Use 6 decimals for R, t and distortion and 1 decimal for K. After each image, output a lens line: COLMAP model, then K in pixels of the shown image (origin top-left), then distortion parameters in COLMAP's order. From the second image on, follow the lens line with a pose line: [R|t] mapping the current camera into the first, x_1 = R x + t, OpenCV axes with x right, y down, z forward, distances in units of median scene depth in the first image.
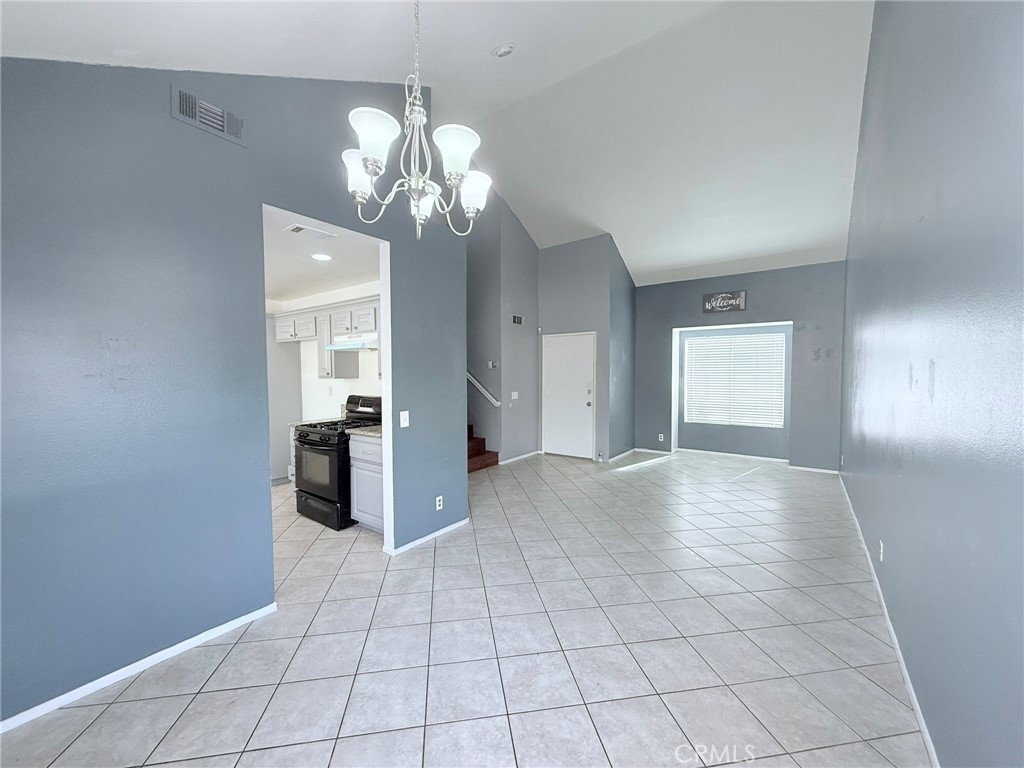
lens RADIAL K [[407.6, 0, 509.5], [0, 407.6, 385.6], [0, 0, 1]] dist [0.000509, 0.000259]
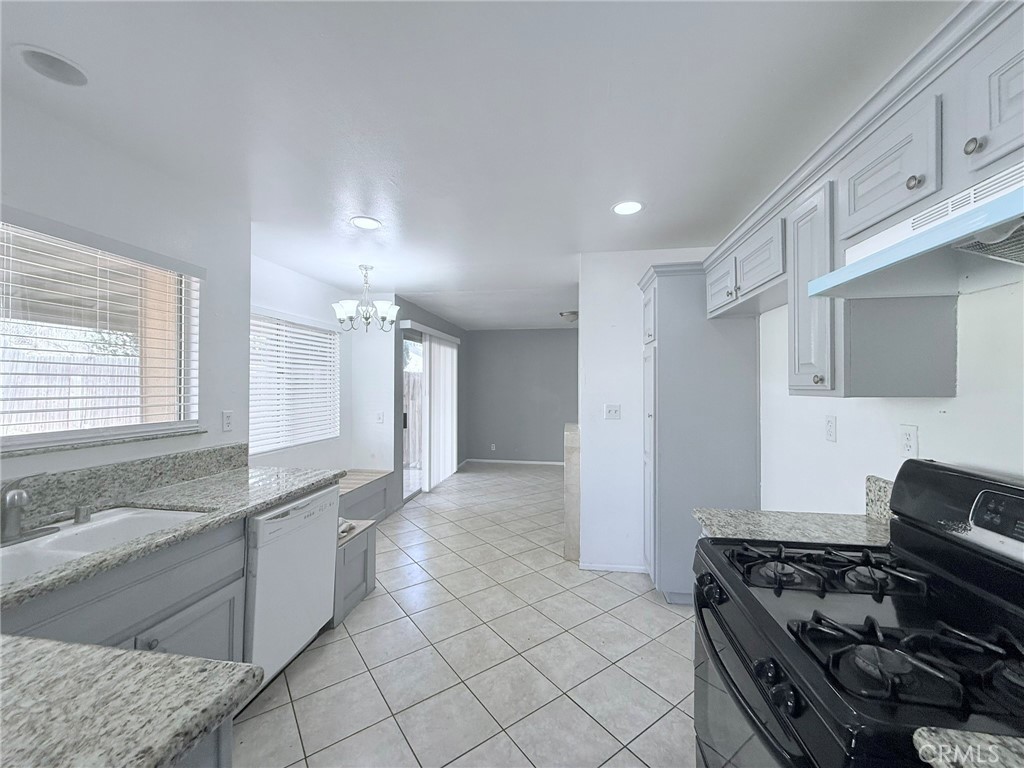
lens RADIAL K [[407.6, 0, 509.5], [0, 407.6, 385.6], [0, 0, 1]] dist [0.000509, 0.000259]
pose [[0.451914, 0.000697, -0.892061, -0.285254], [-0.031596, 0.999385, -0.015226, -0.013605], [0.891502, 0.035066, 0.451658, 0.670783]]
